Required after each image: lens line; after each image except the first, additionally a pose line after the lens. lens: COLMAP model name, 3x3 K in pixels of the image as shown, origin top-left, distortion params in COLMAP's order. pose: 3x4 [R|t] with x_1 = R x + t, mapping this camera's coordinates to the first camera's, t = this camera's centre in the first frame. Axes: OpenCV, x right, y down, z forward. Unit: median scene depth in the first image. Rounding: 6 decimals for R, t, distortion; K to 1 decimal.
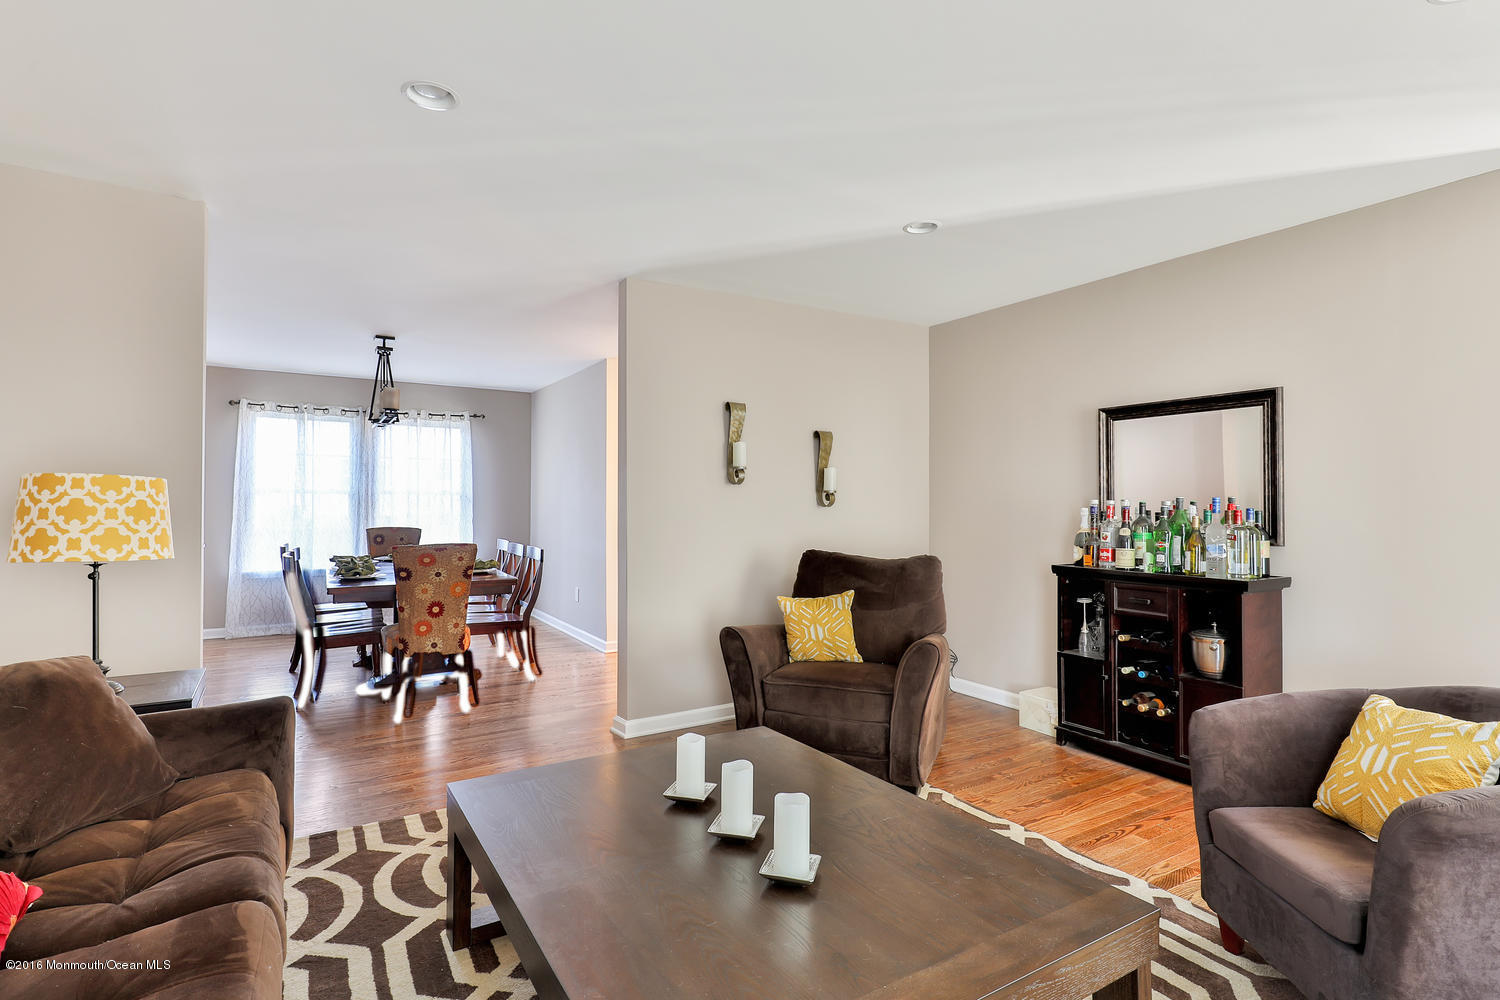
lens RADIAL K [[754.4, 0, 745.8], [0, 754.4, 497.1], [0, 0, 1]] dist [0.025668, 0.000230]
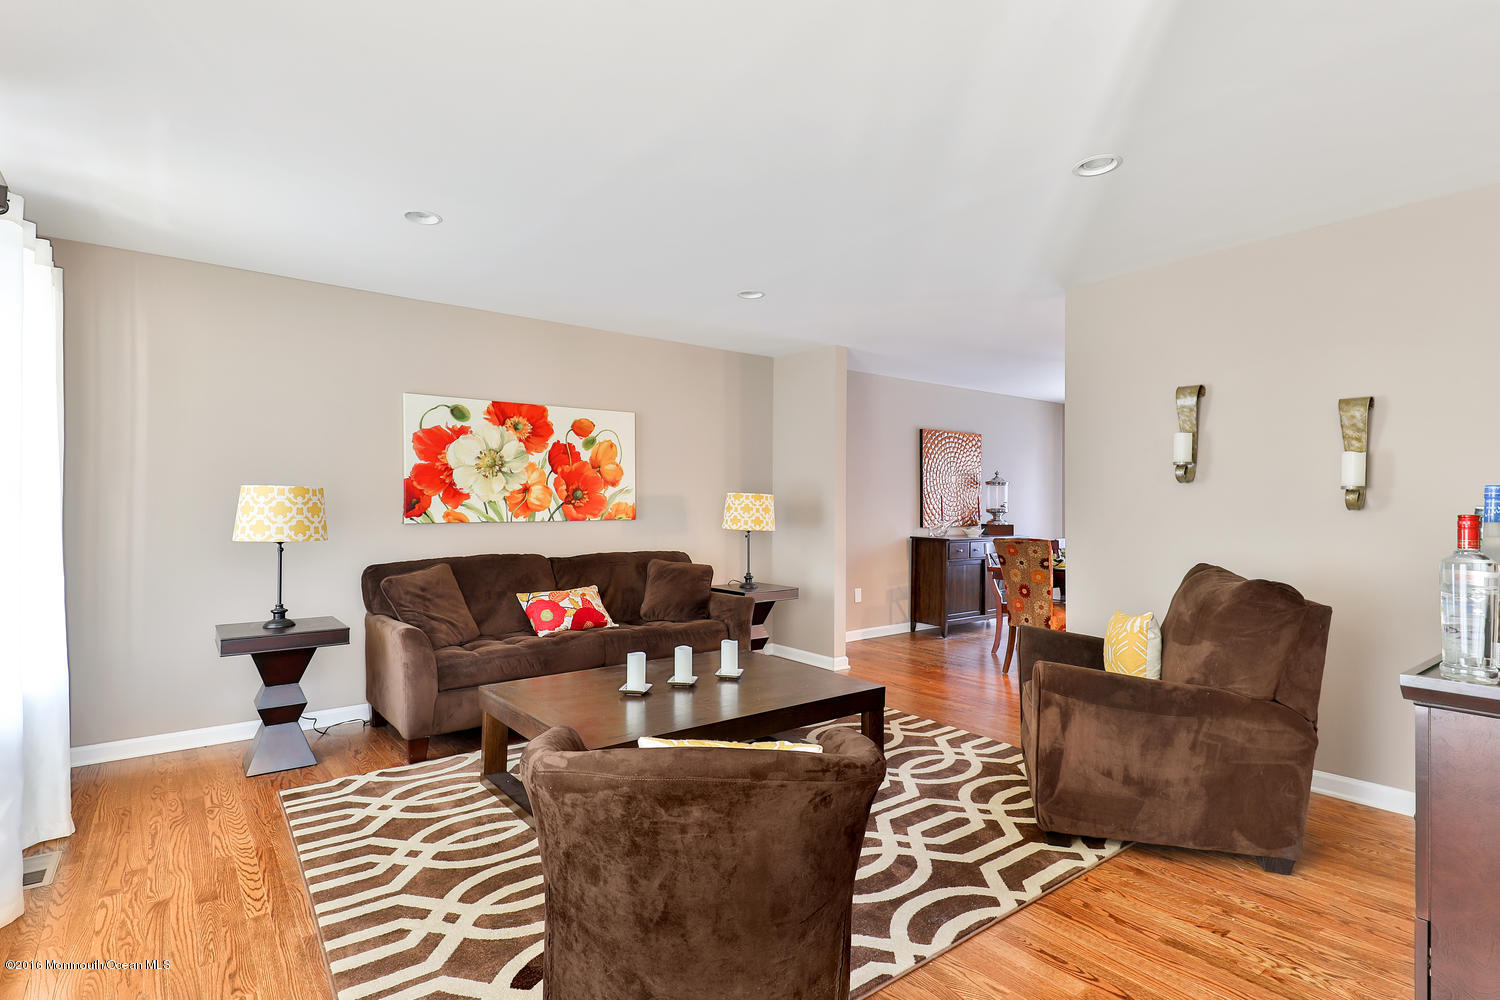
lens RADIAL K [[754.4, 0, 755.9], [0, 754.4, 509.8], [0, 0, 1]] dist [0.025668, 0.000230]
pose [[0.103805, 0.005270, -0.994584, 0.776938], [0.005551, 0.999967, 0.005877, 0.003835], [0.994582, -0.006131, 0.103772, 0.421319]]
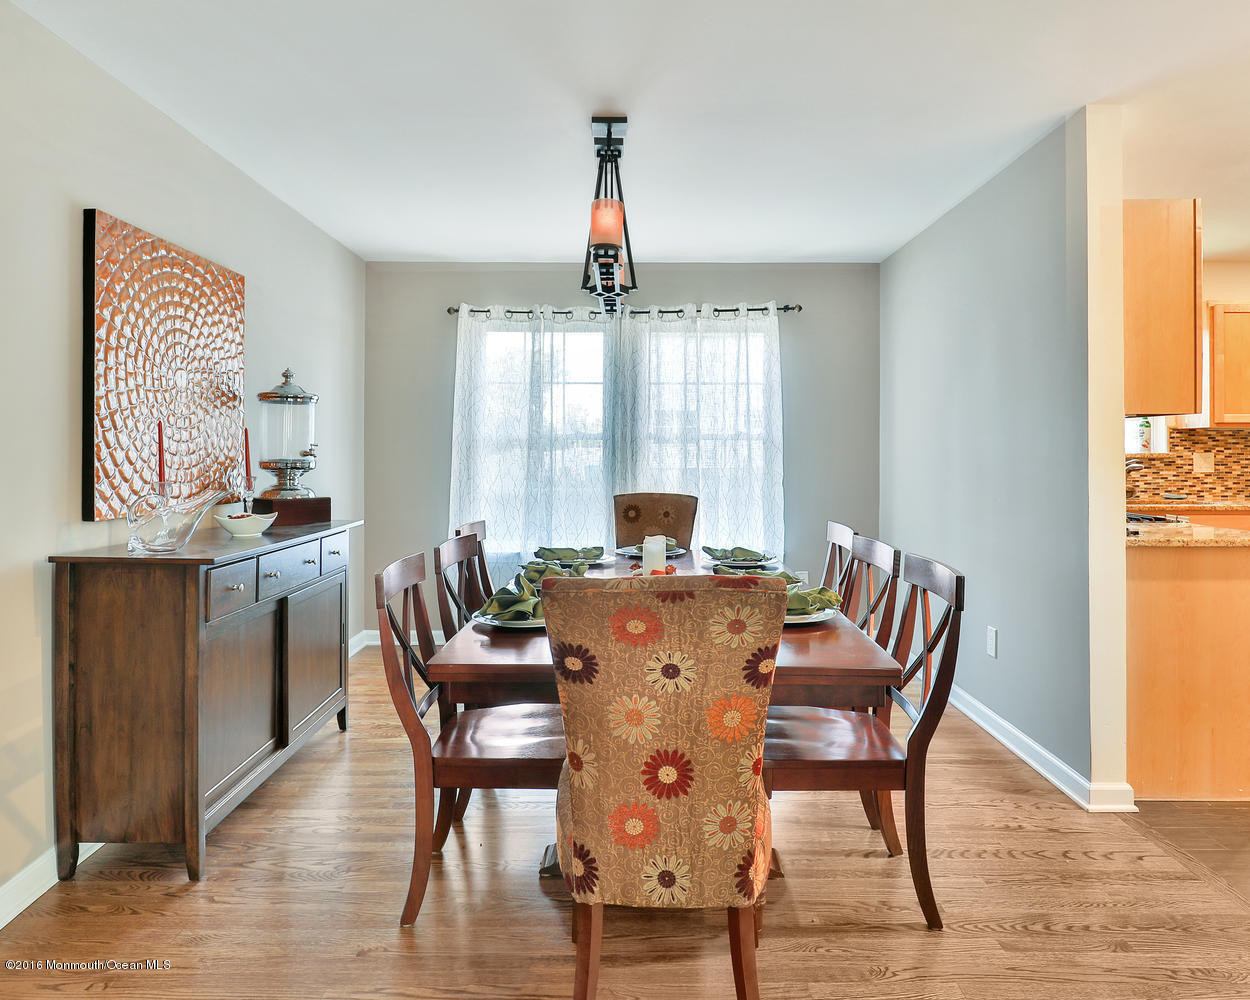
lens RADIAL K [[783.8, 0, 598.4], [0, 783.8, 458.0], [0, 0, 1]] dist [0.023843, -0.001249]
pose [[0.835202, -0.003336, -0.549934, -0.243149], [0.009883, 0.999911, 0.008943, 0.008775], [0.549855, -0.012904, 0.835160, 0.690622]]
